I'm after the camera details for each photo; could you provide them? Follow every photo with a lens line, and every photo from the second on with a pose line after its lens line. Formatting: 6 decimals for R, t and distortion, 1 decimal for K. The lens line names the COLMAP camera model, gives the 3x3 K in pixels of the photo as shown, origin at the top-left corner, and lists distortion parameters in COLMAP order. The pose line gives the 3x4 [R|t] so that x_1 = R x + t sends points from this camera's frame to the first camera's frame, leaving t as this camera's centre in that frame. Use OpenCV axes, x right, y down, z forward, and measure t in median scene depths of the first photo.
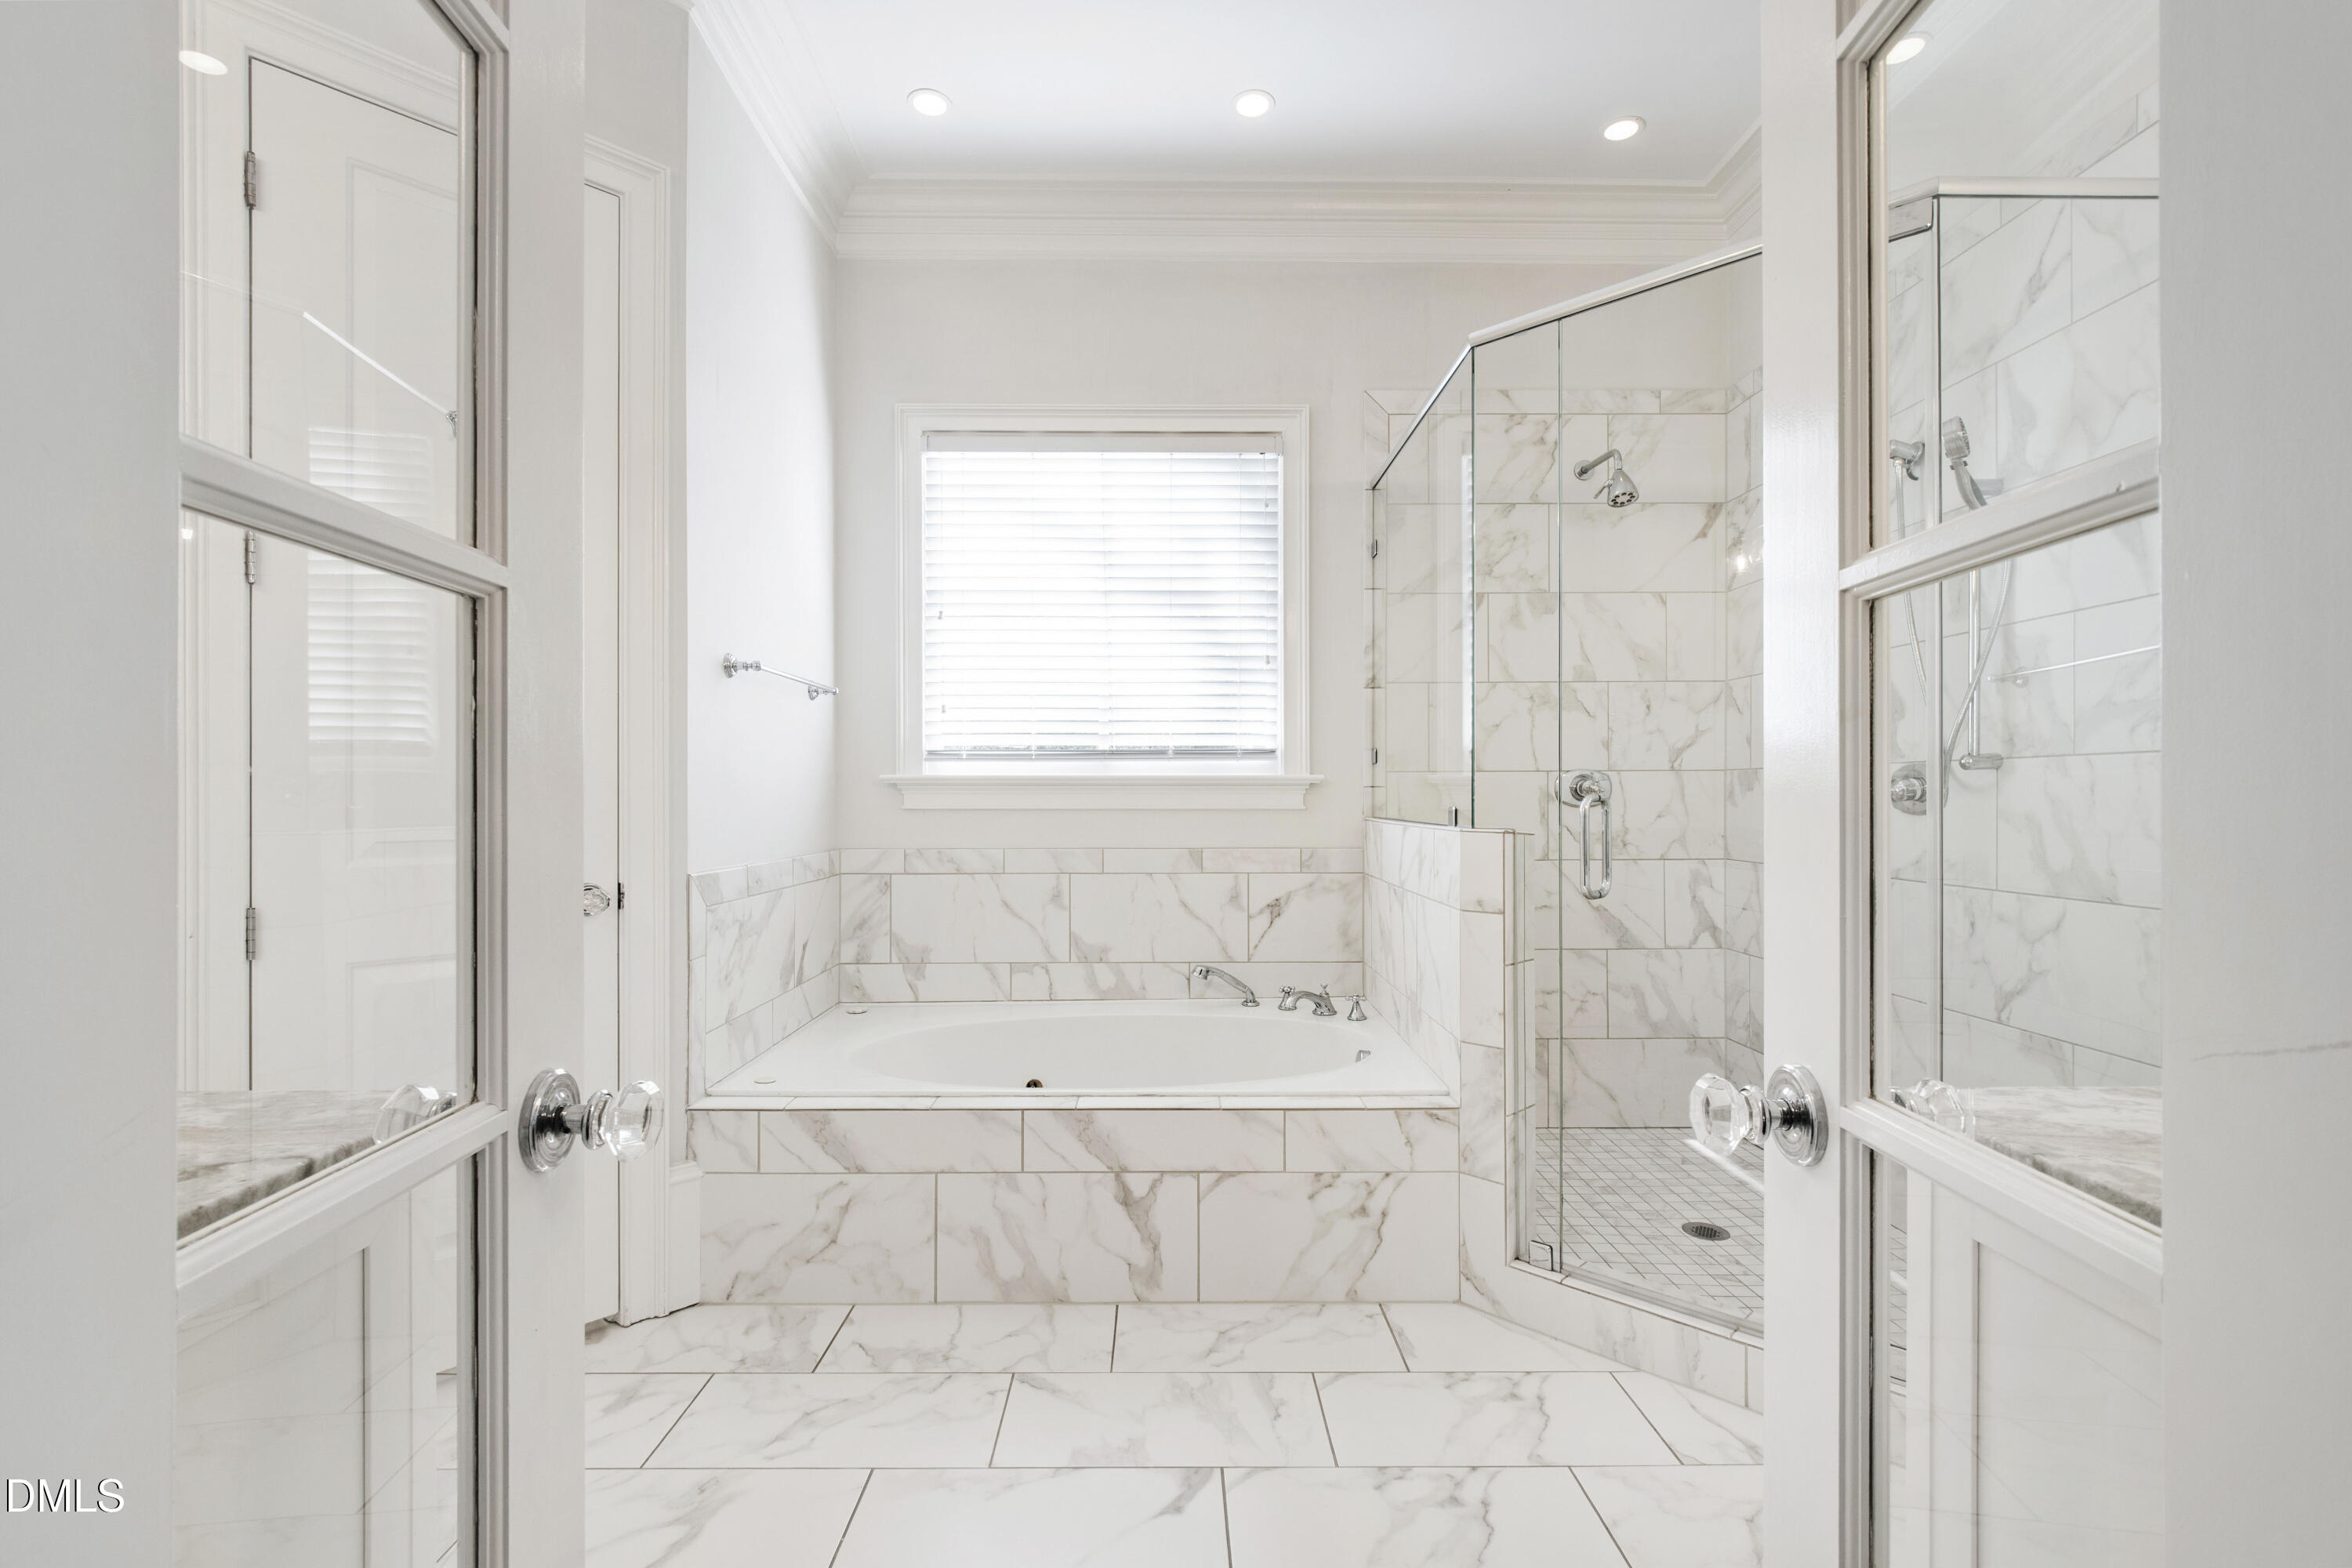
lens RADIAL K [[1036.7, 0, 1165.1], [0, 1036.7, 793.1], [0, 0, 1]] dist [-0.000580, -0.001071]
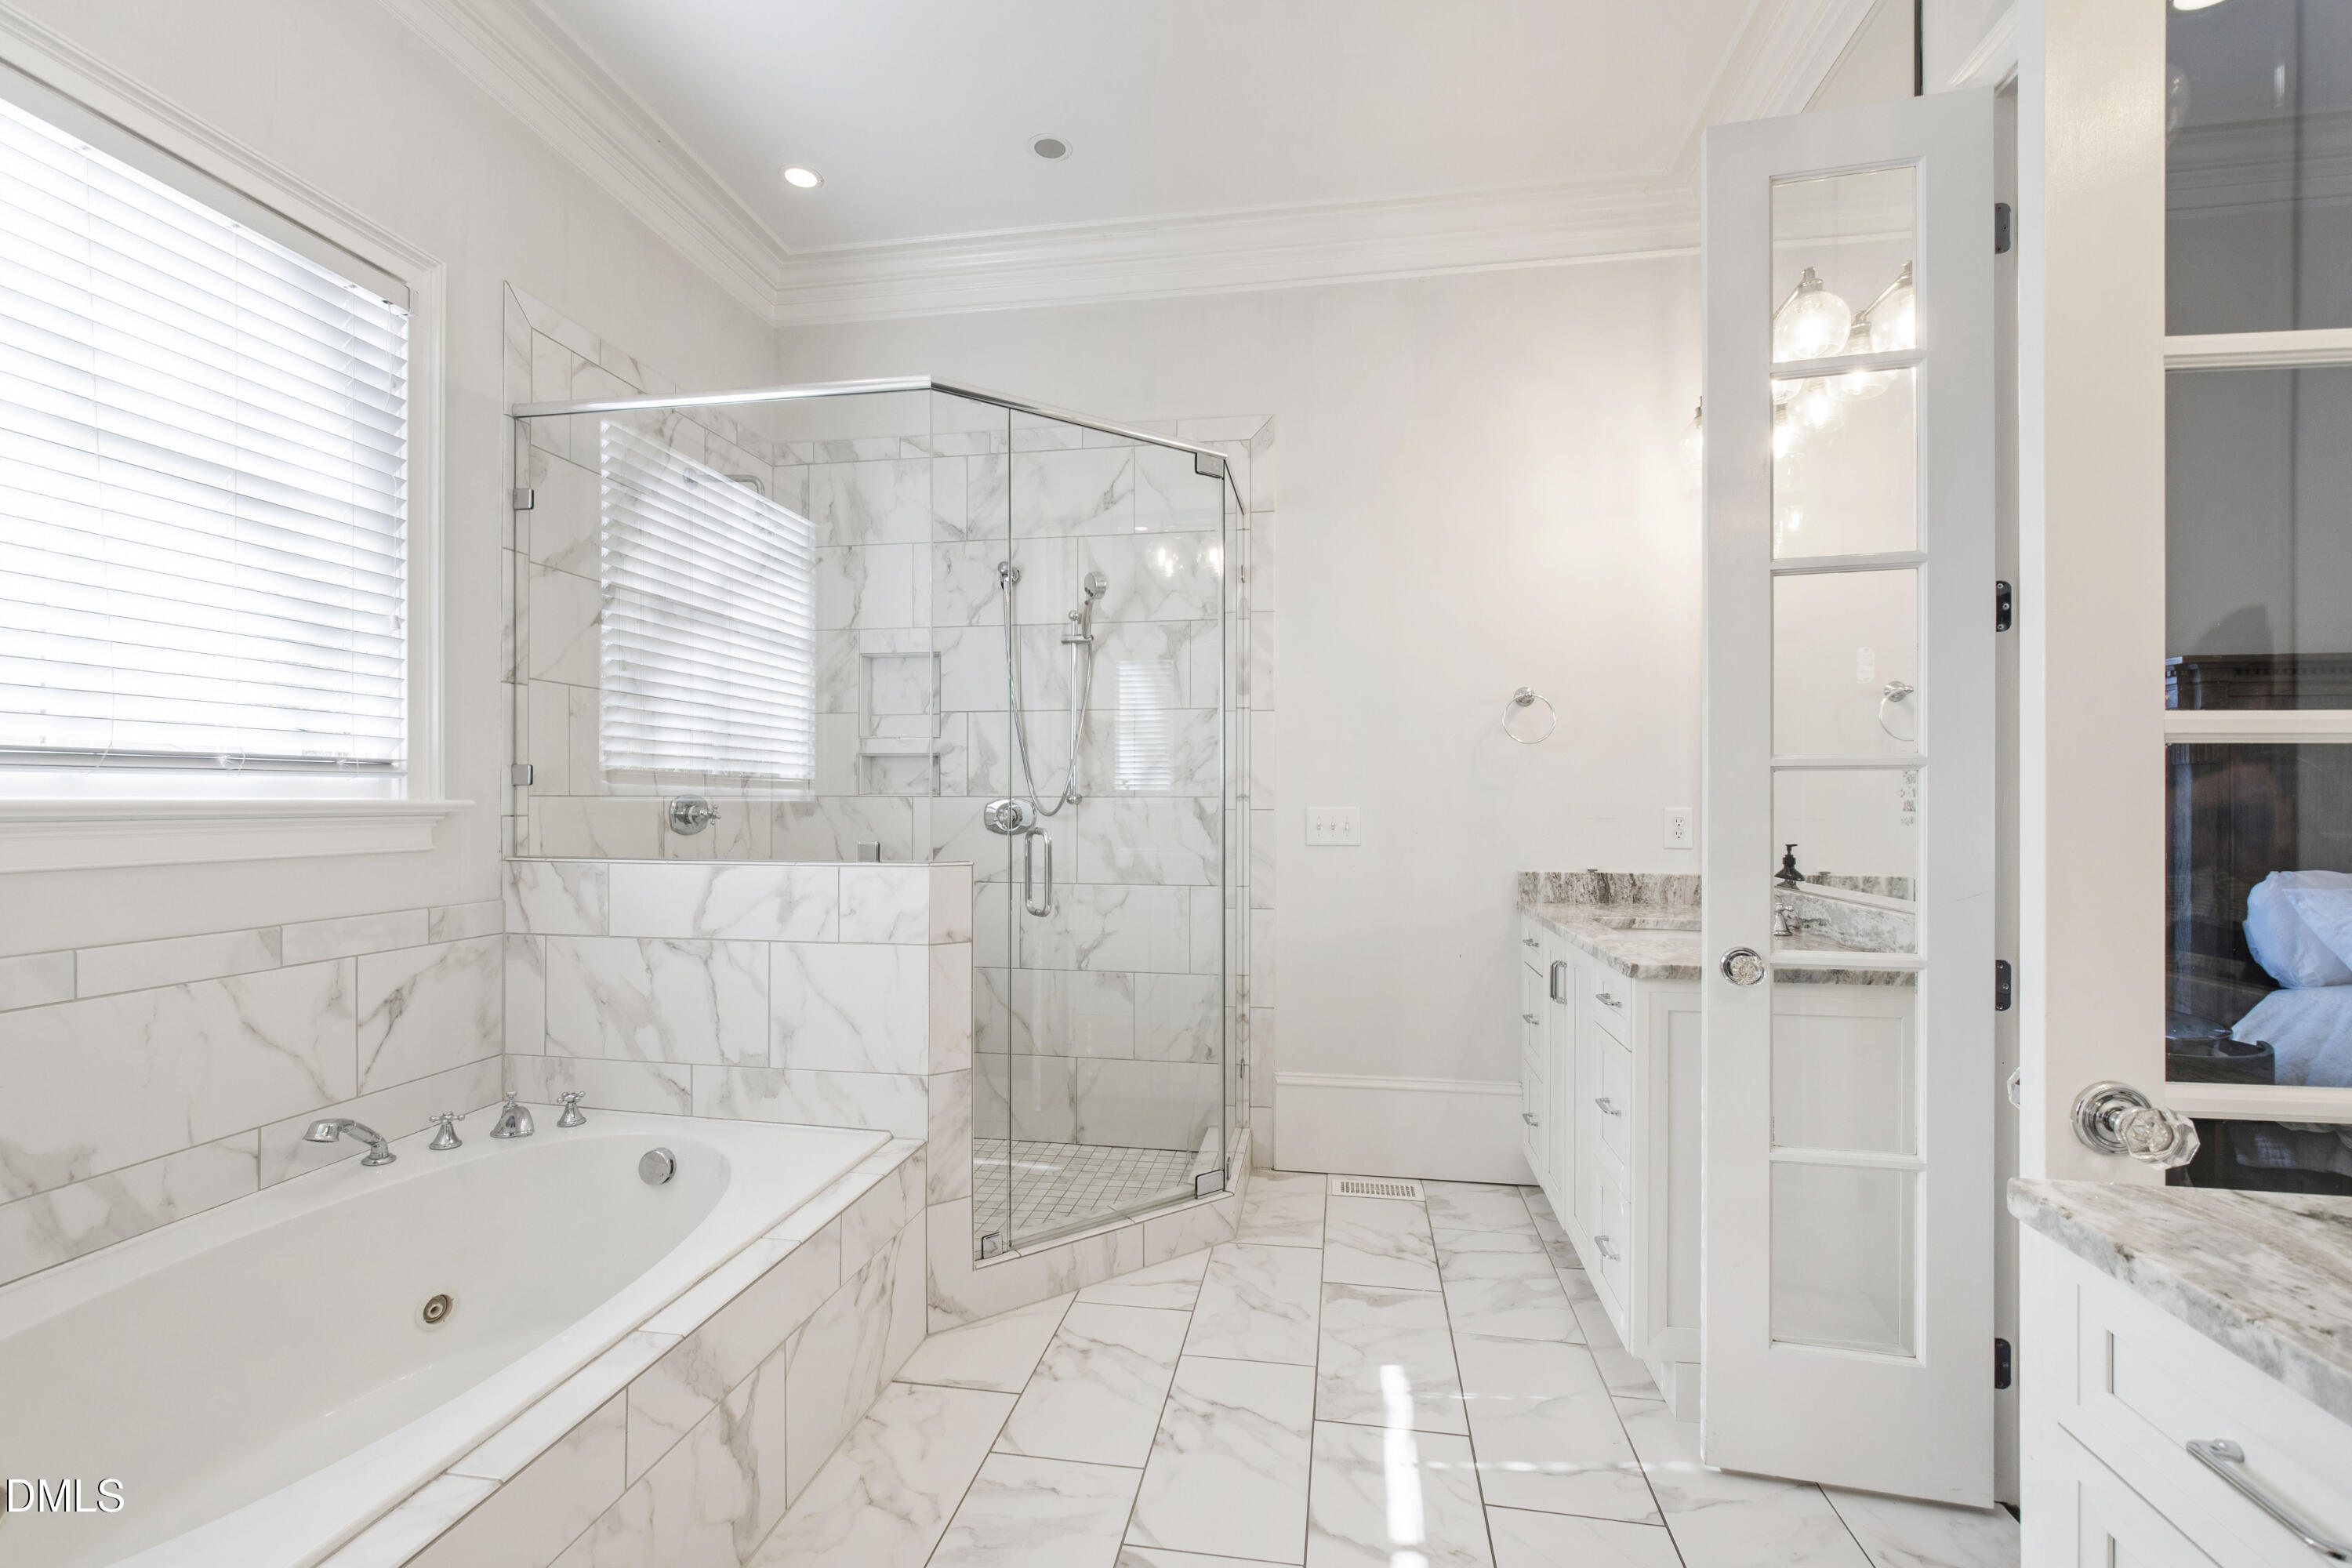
lens RADIAL K [[1036.7, 0, 1163.3], [0, 1036.7, 799.6], [0, 0, 1]] dist [-0.000580, -0.001071]
pose [[0.176620, 0.002165, 0.984277, -0.455201], [-0.003538, 0.999993, -0.001565, -0.018460], [-0.984273, -0.003206, 0.176626, 0.411312]]
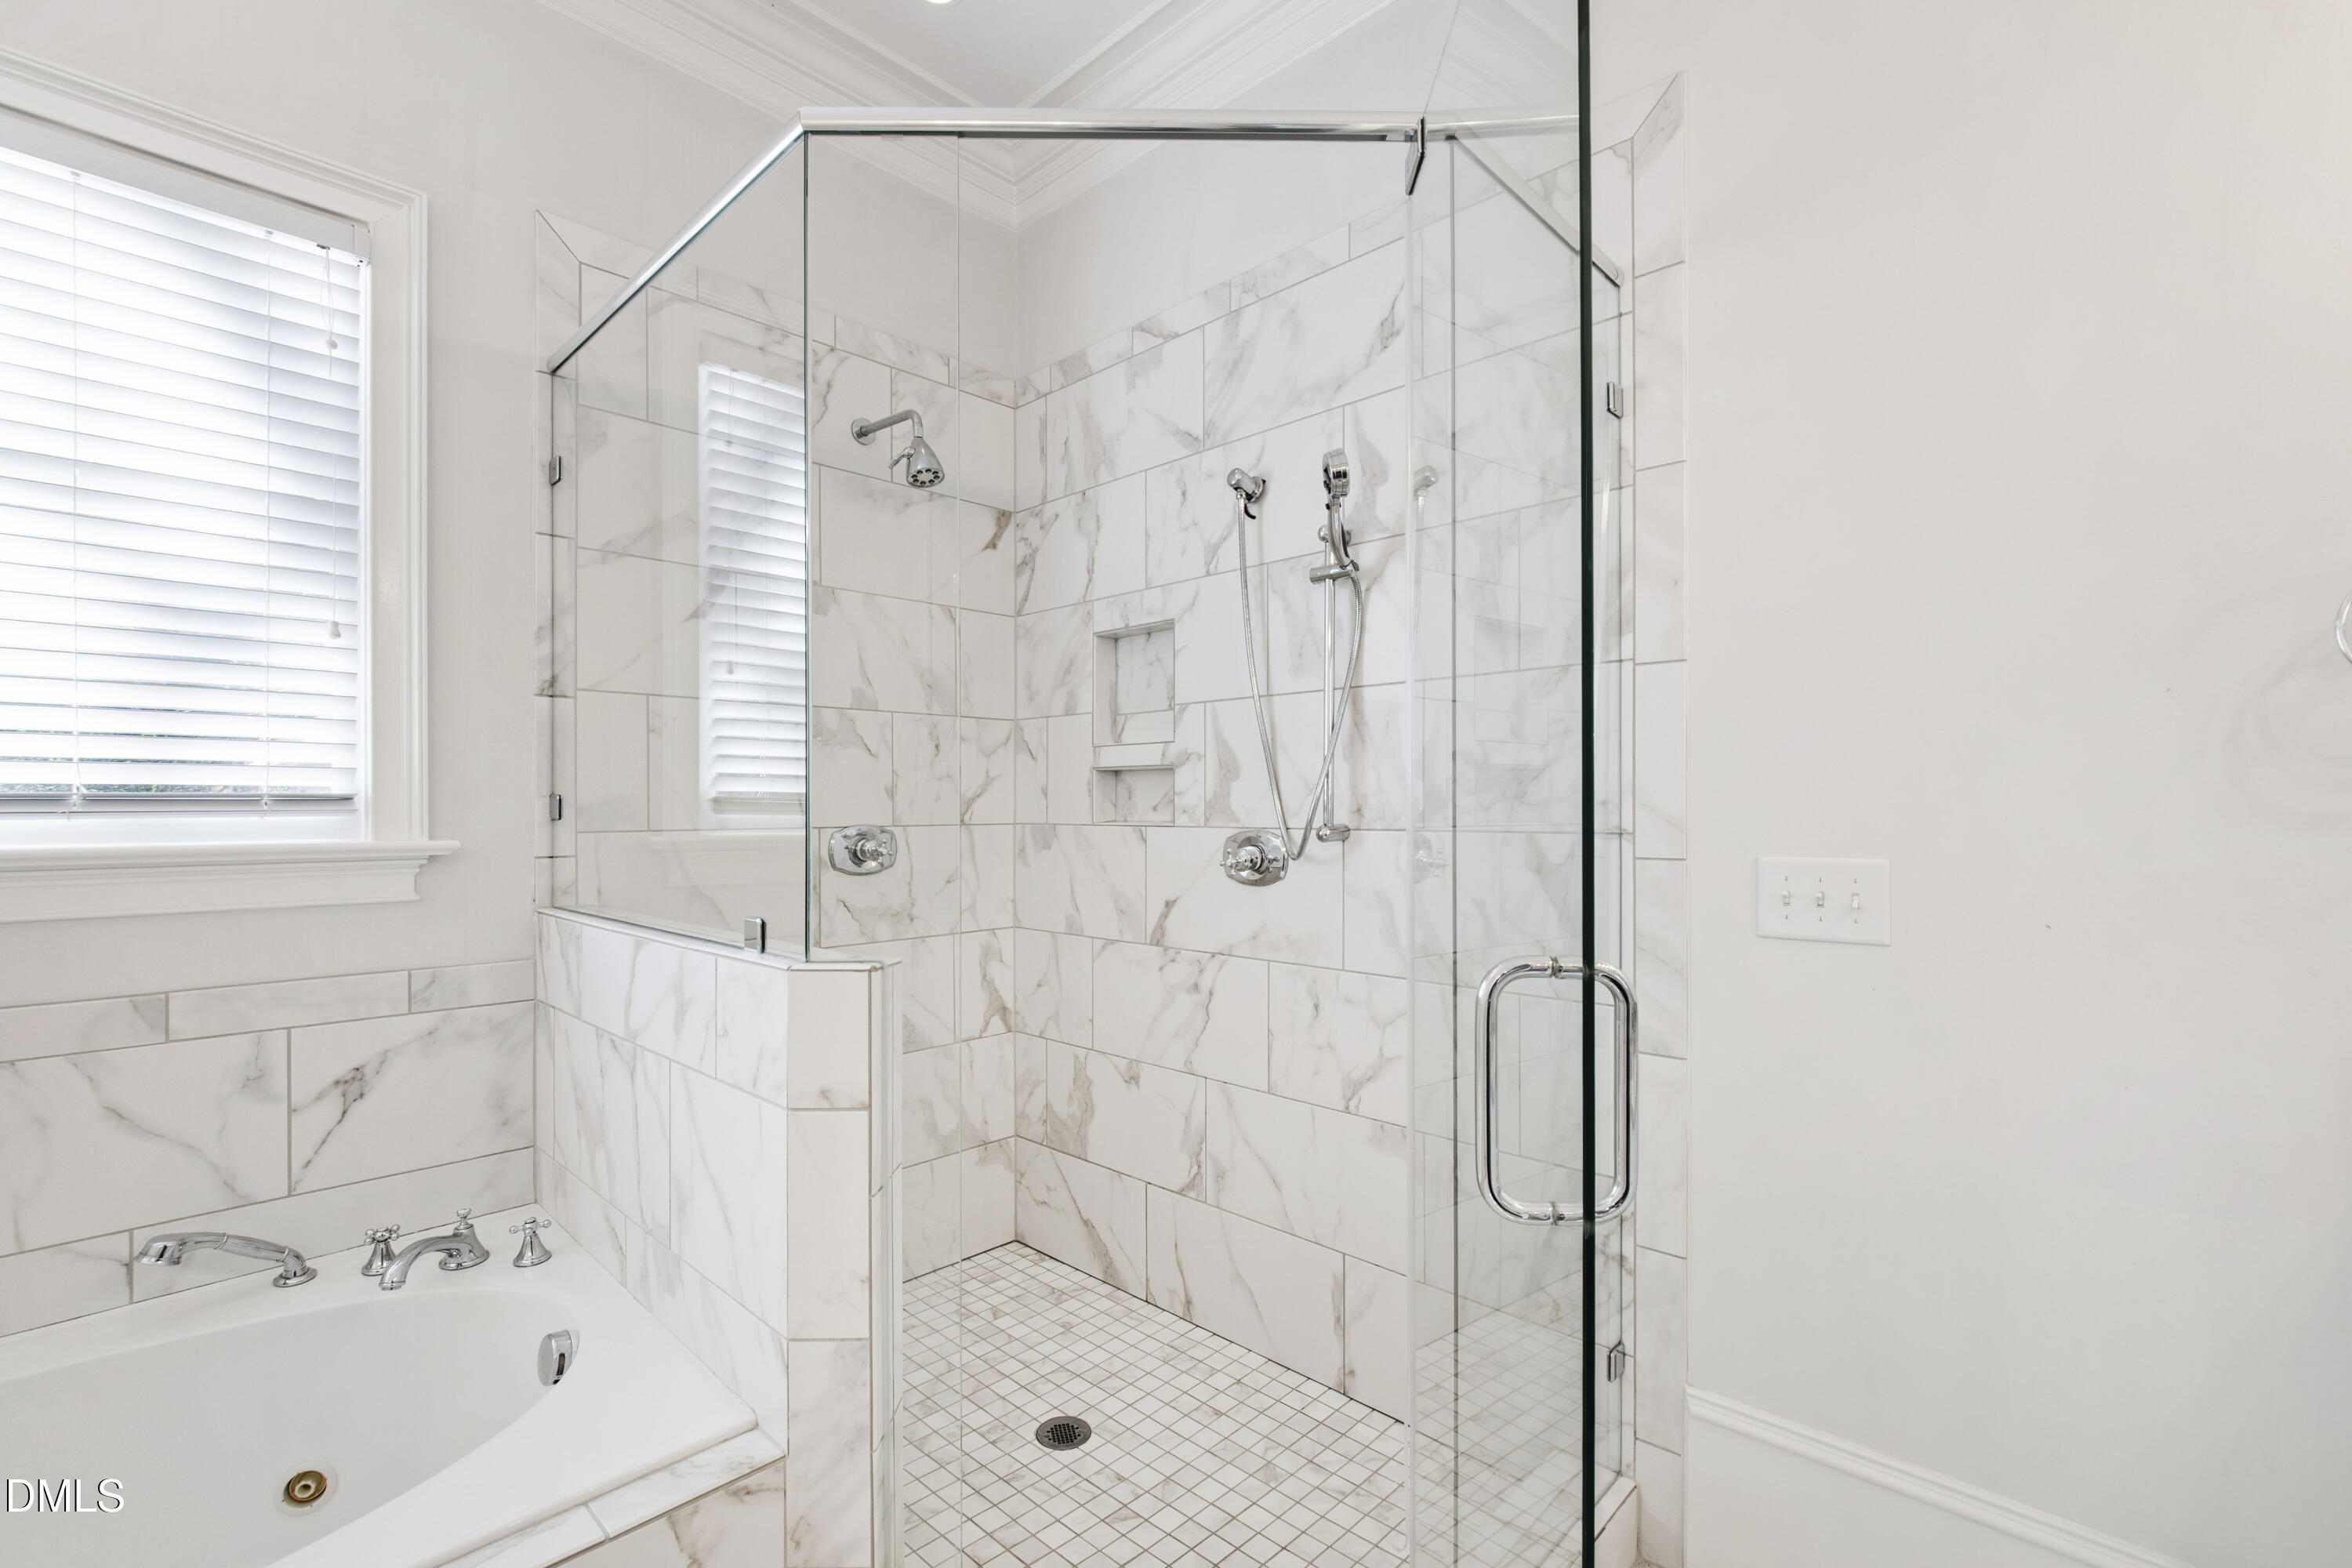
lens RADIAL K [[1036.7, 0, 1171.8], [0, 1036.7, 807.4], [0, 0, 1]] dist [-0.000580, -0.001071]
pose [[0.698536, 0.000019, 0.715575, 0.017283], [0.000050, 1.000000, -0.000074, -0.035954], [-0.715575, 0.000087, 0.698536, 0.310264]]
